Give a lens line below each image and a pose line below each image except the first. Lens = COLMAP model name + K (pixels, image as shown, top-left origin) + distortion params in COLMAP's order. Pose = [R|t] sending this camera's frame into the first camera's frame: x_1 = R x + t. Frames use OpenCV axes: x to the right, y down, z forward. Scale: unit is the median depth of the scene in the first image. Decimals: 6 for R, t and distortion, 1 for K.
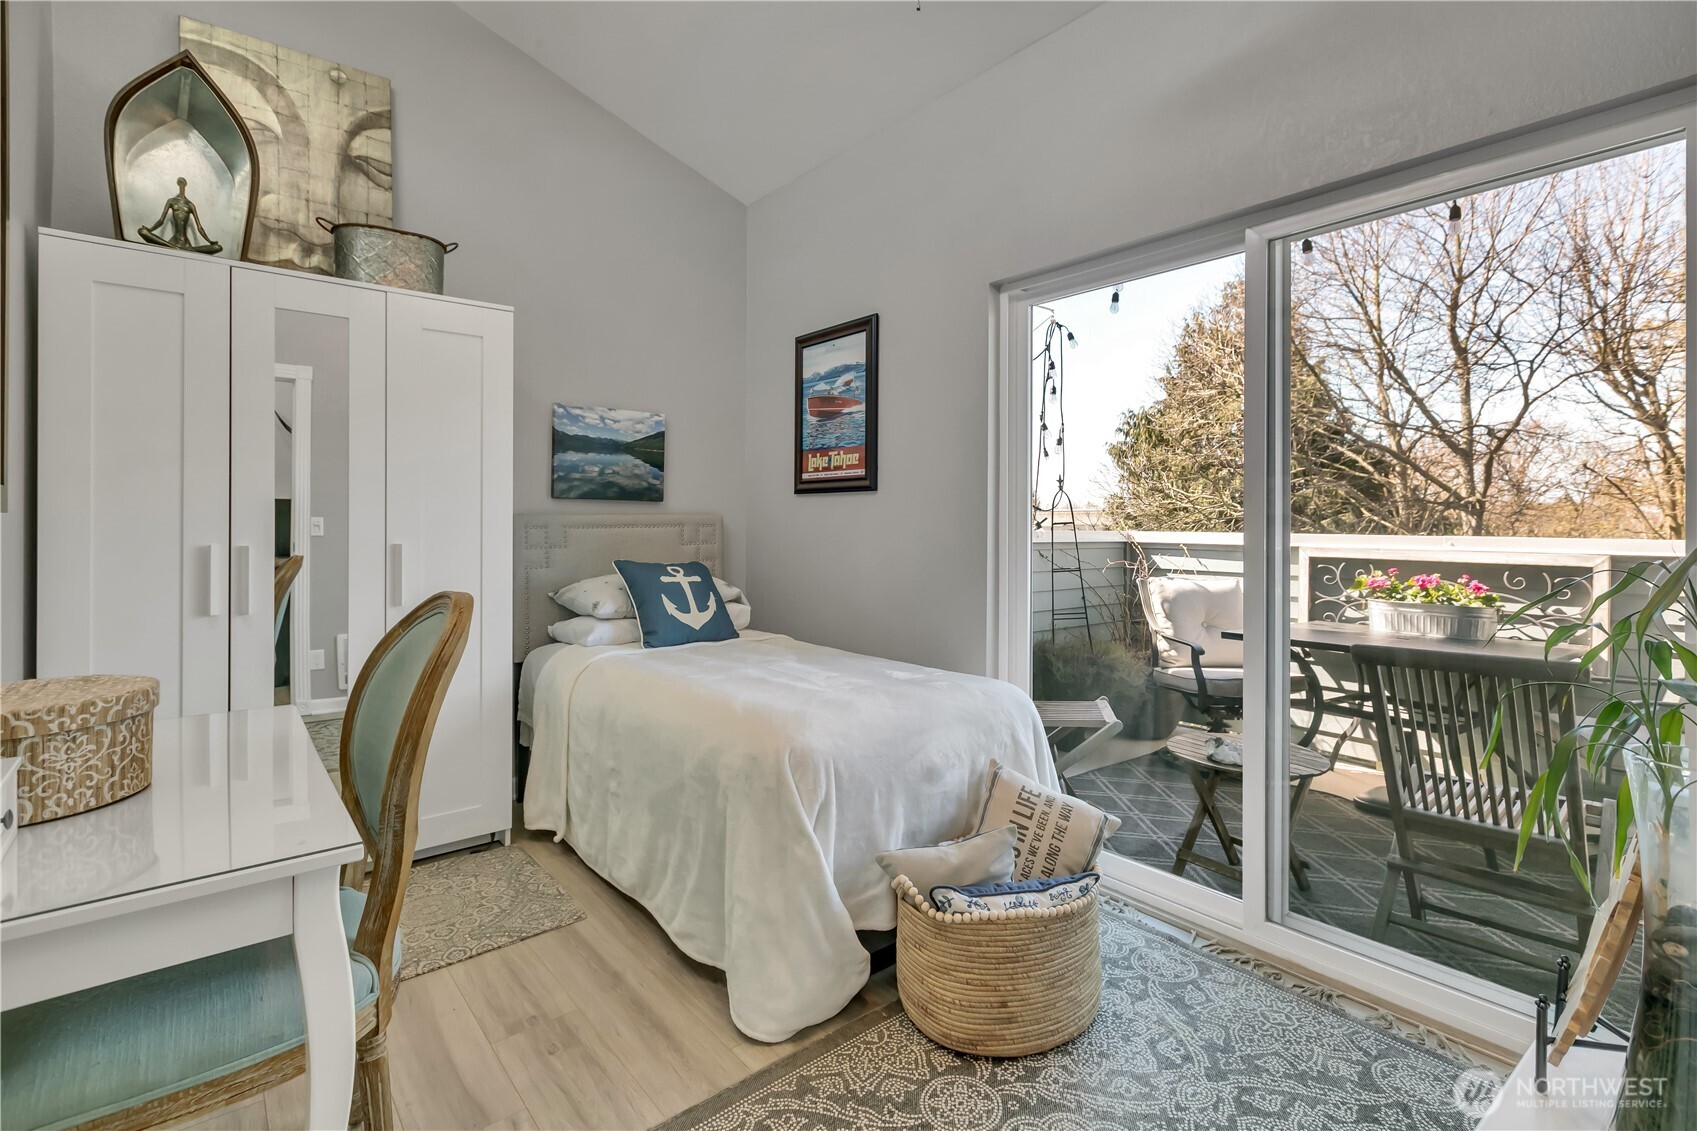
lens RADIAL K [[765.4, 0, 842.9], [0, 765.4, 542.5], [0, 0, 1]] dist [0.000435, -0.020589]
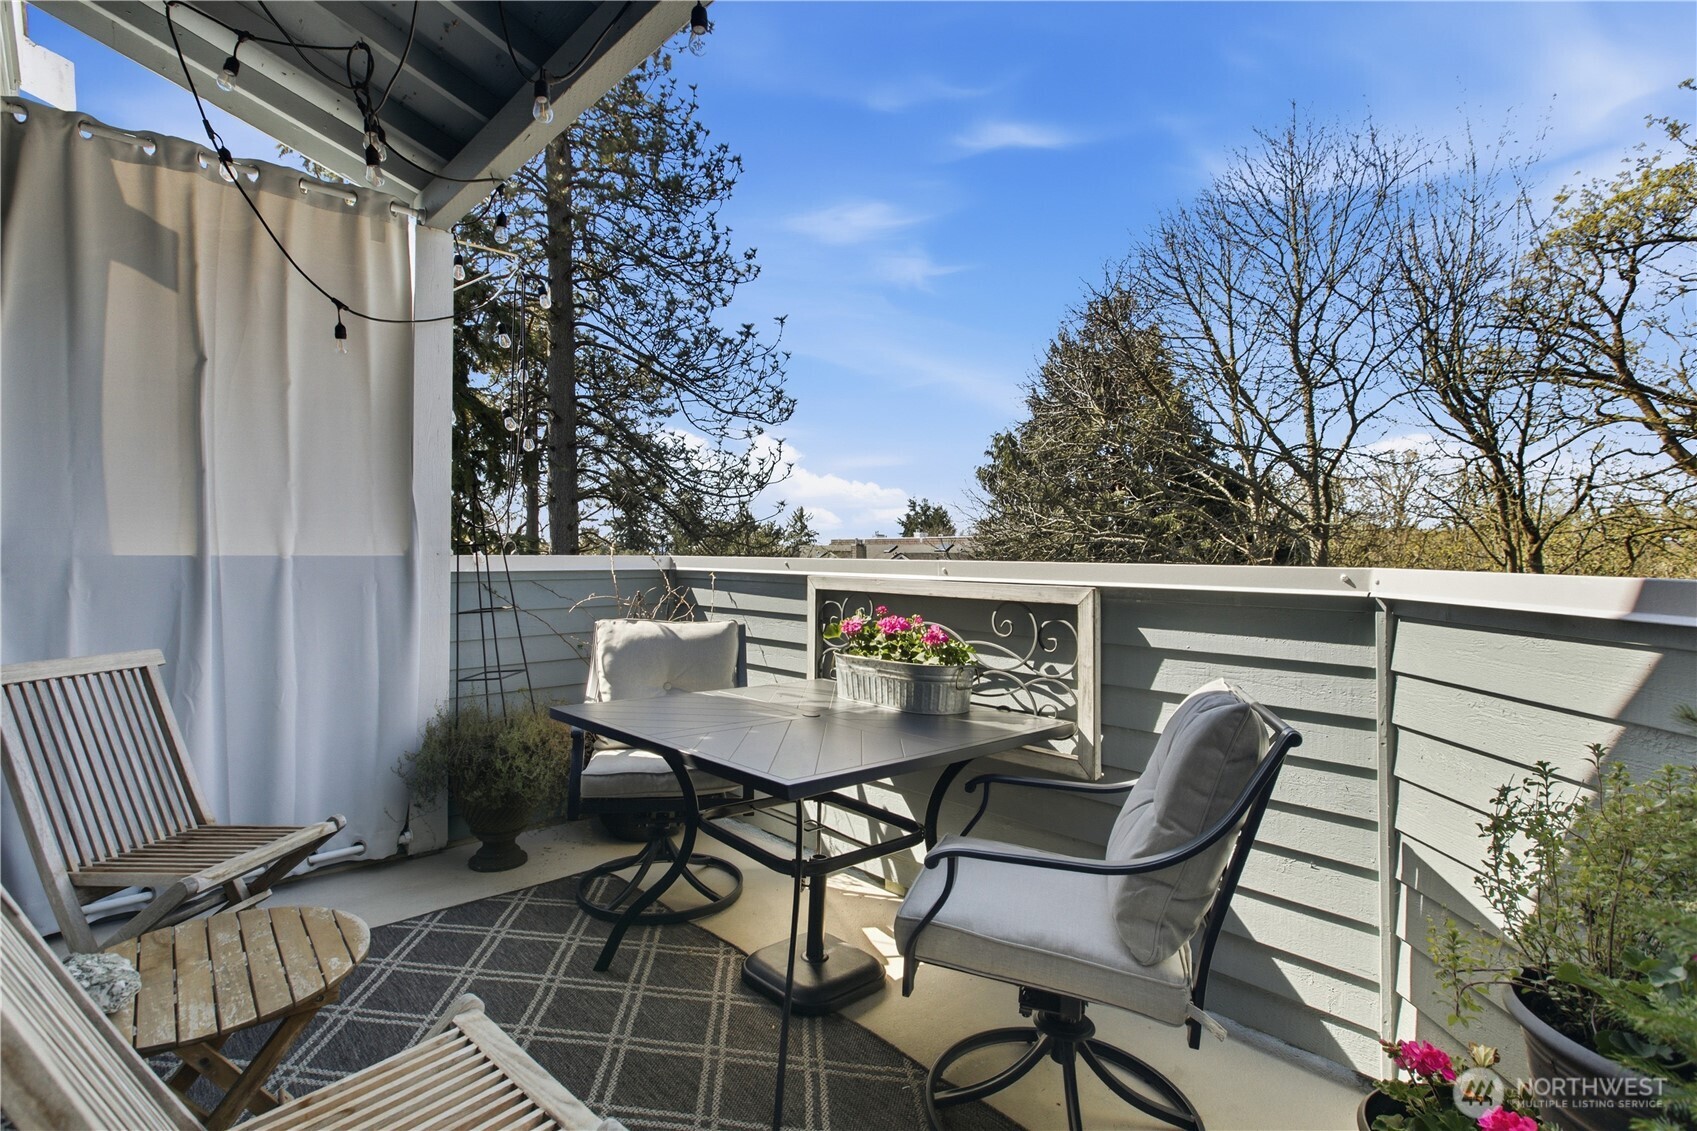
lens RADIAL K [[779.9, 0, 848.5], [0, 779.9, 565.5], [0, 0, 1]] dist [-0.044269, 0.000029]
pose [[0.995699, -0.007932, 0.092308, 0.134083], [0.008663, 0.999934, -0.007515, 0.000562], [-0.092243, 0.008282, 0.995702, 0.063416]]
